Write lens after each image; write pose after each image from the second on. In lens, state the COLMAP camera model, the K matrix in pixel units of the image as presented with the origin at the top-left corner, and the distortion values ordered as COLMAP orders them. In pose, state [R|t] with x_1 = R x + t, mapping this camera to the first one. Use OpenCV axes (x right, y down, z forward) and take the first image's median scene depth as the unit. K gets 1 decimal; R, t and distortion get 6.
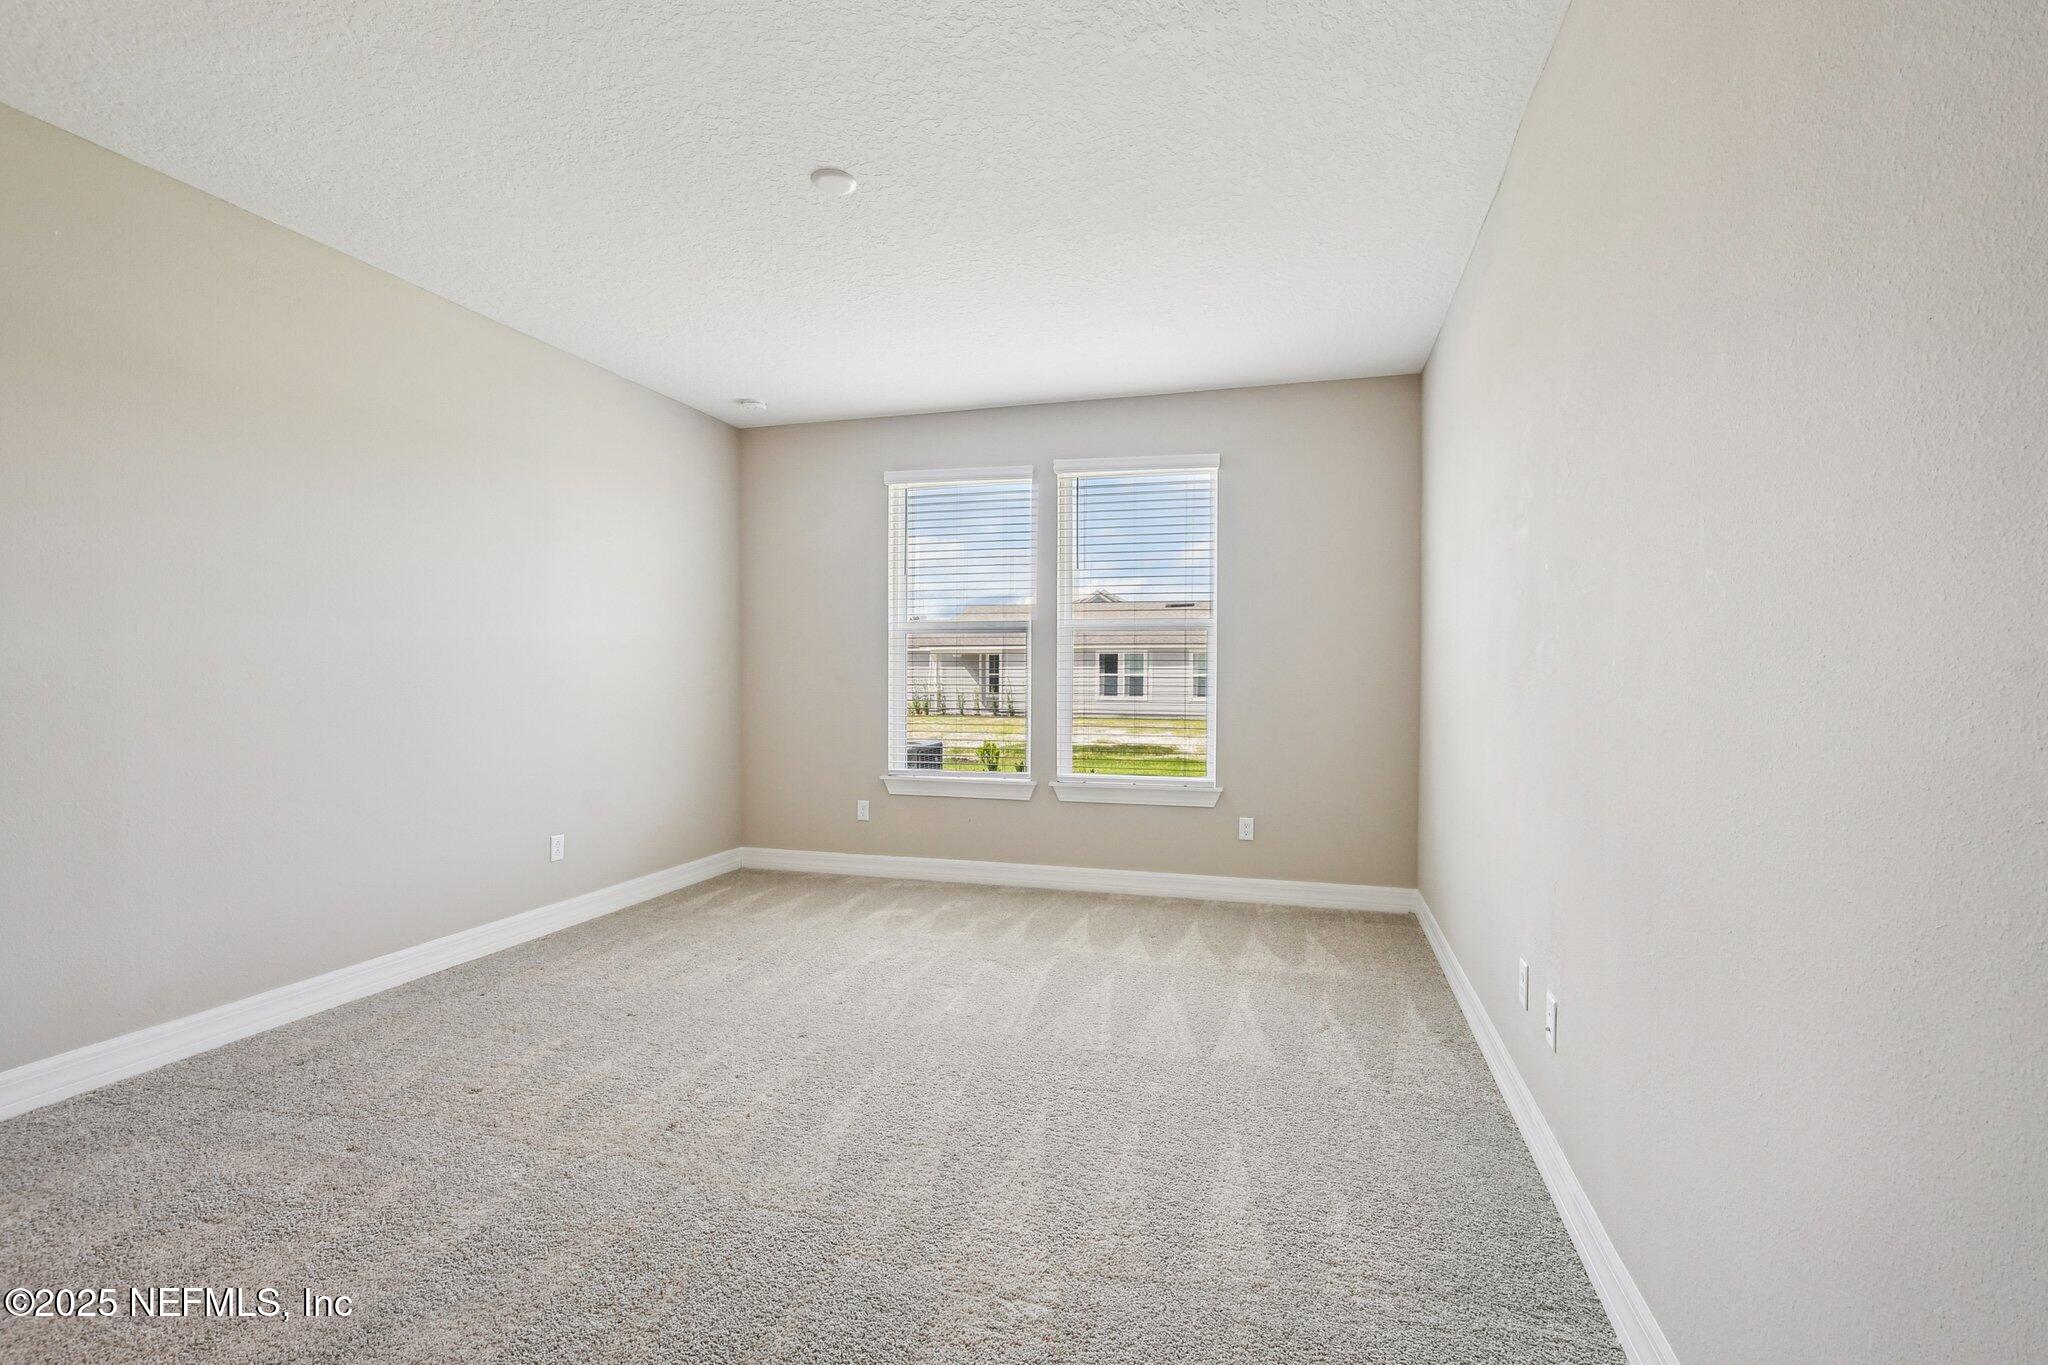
lens RADIAL K [[896.4, 0, 1023.0], [0, 896.4, 699.5], [0, 0, 1]] dist [-0.002387, -0.000549]
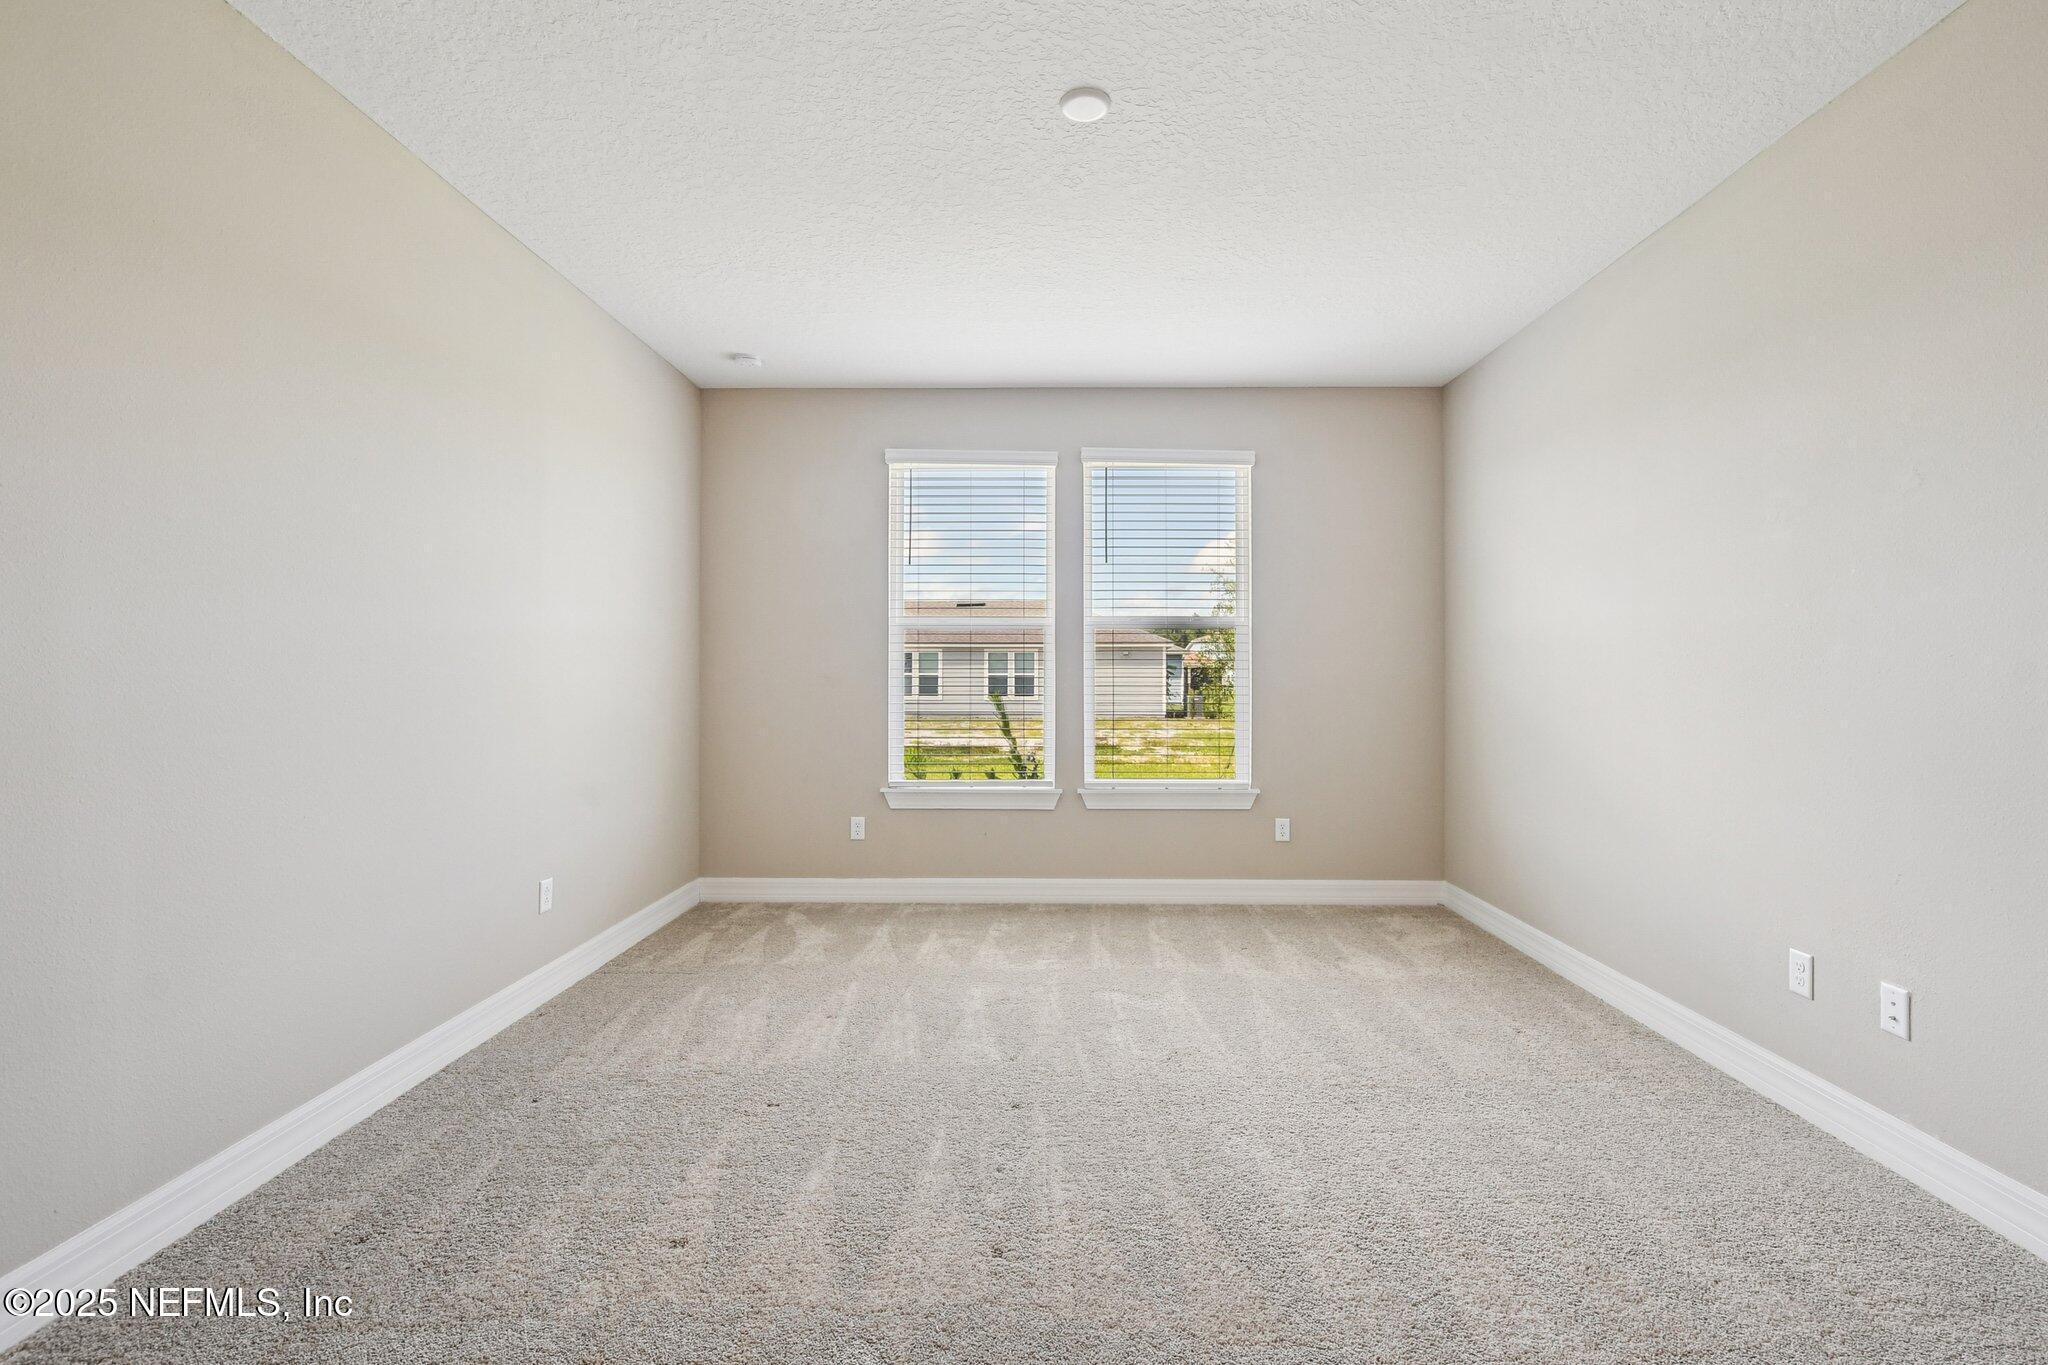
lens RADIAL K [[903.9, 0, 1045.9], [0, 903.9, 677.6], [0, 0, 1]] dist [0.007858, -0.006128]
pose [[0.966243, -0.002720, 0.257618, -0.259526], [0.008865, 0.999703, -0.022696, -0.003462], [-0.257480, 0.024213, 0.965980, 0.098151]]
